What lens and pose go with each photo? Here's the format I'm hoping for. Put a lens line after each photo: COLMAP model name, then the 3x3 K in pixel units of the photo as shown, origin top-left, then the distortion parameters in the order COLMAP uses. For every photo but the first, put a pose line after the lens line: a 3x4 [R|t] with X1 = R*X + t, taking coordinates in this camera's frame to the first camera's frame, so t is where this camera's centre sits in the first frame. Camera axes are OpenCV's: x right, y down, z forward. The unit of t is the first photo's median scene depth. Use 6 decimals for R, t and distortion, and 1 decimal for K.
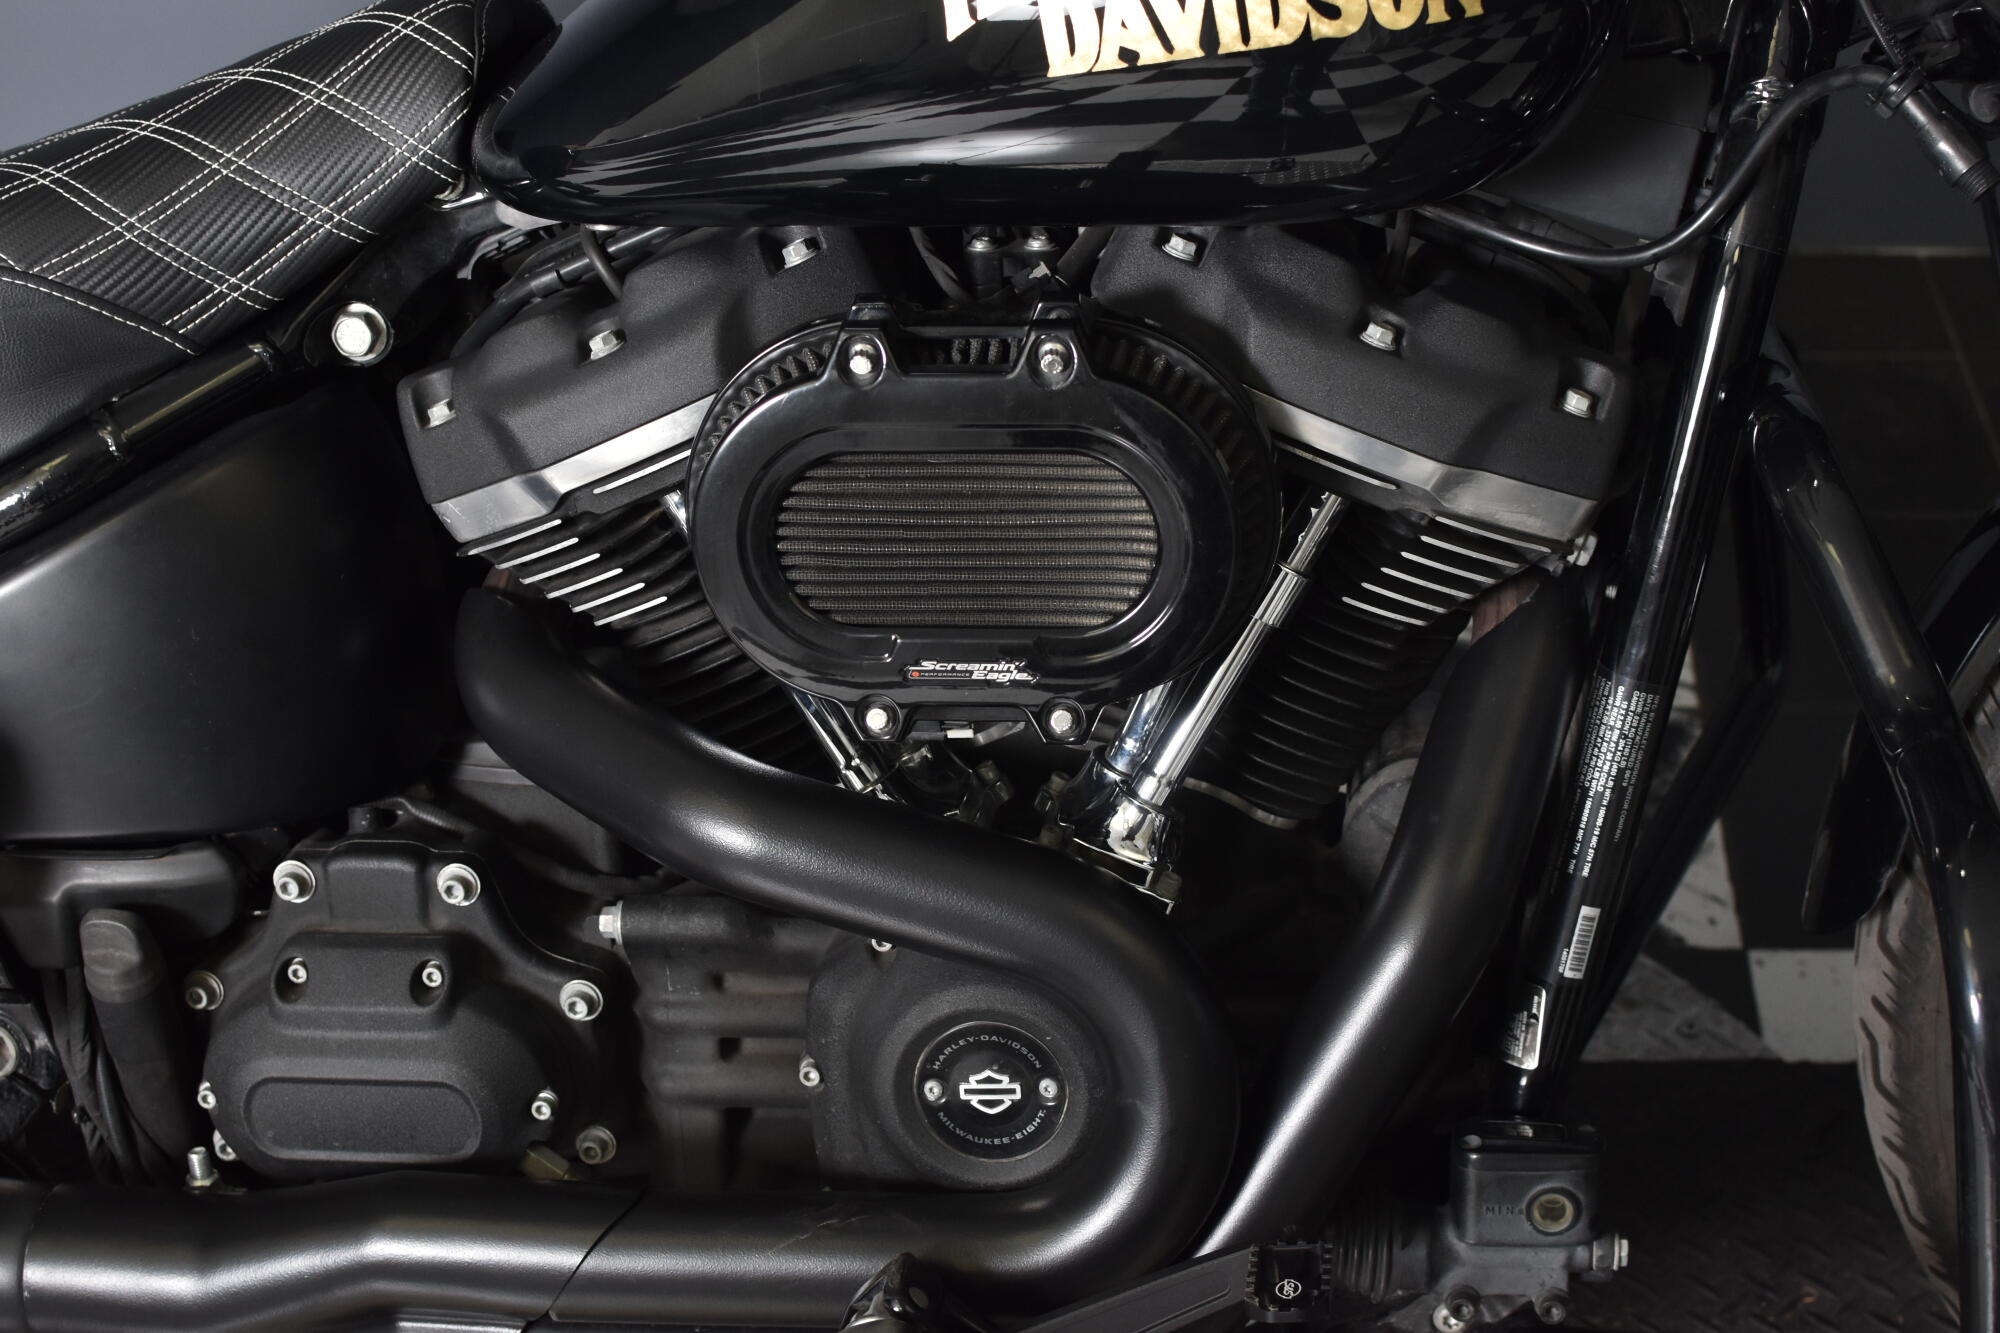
lens RADIAL K [[2996.0, 0, 1013.5], [0, 2996.0, 659.0], [0, 0, 1]] dist [-0.163645, 0.000000]
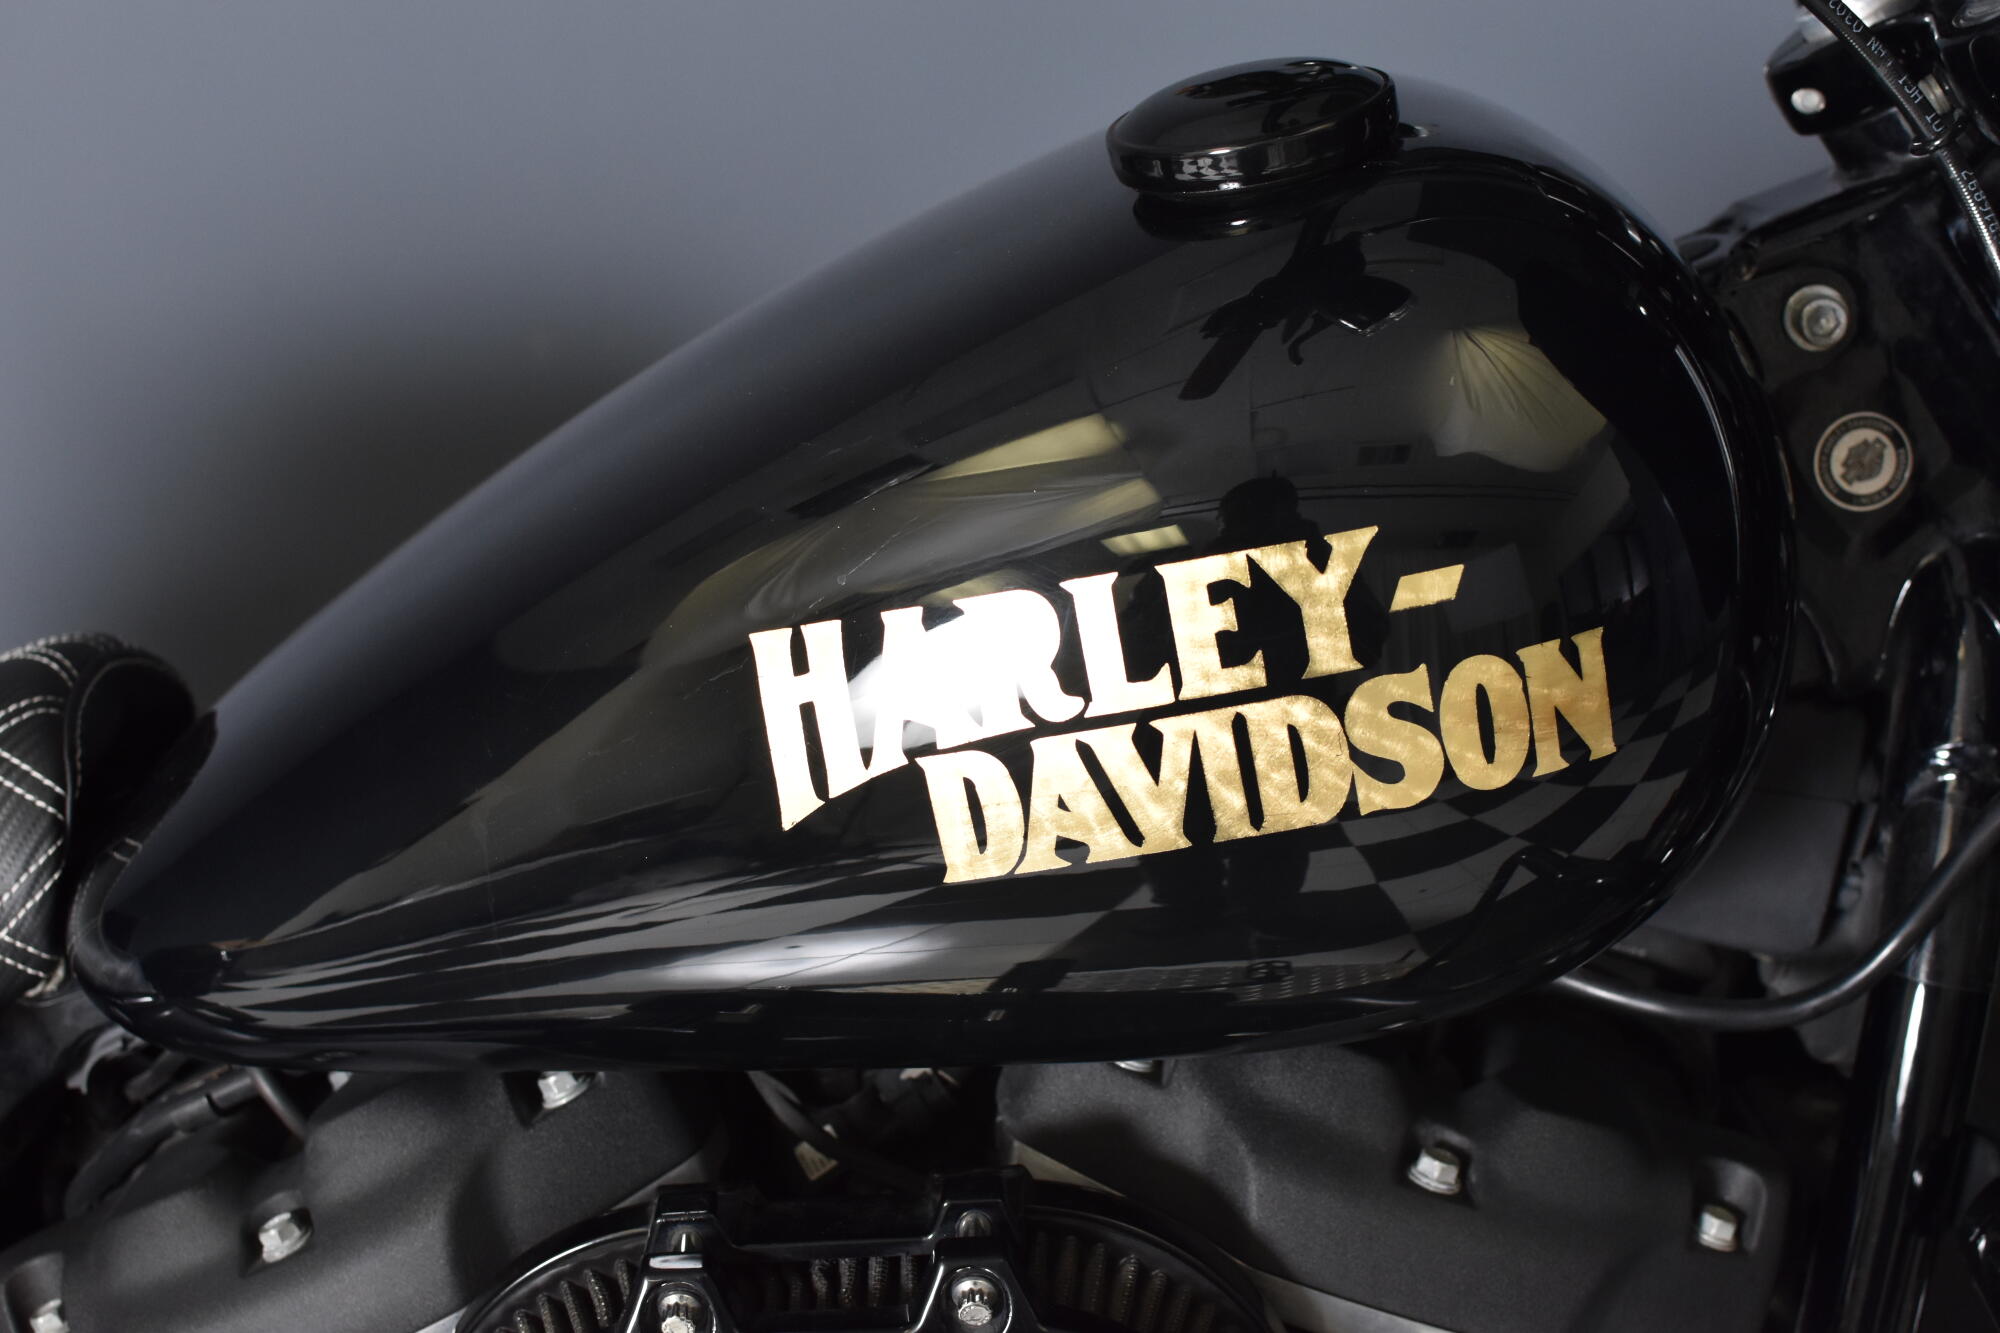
lens RADIAL K [[2996.0, 0, 985.4], [0, 2996.0, 676.1], [0, 0, 1]] dist [-0.163645, 0.000000]
pose [[0.994888, -0.060309, 0.081000, -0.026948], [0.066542, 0.994839, -0.076598, -0.175680], [-0.075963, 0.081596, 0.993766, 0.330456]]
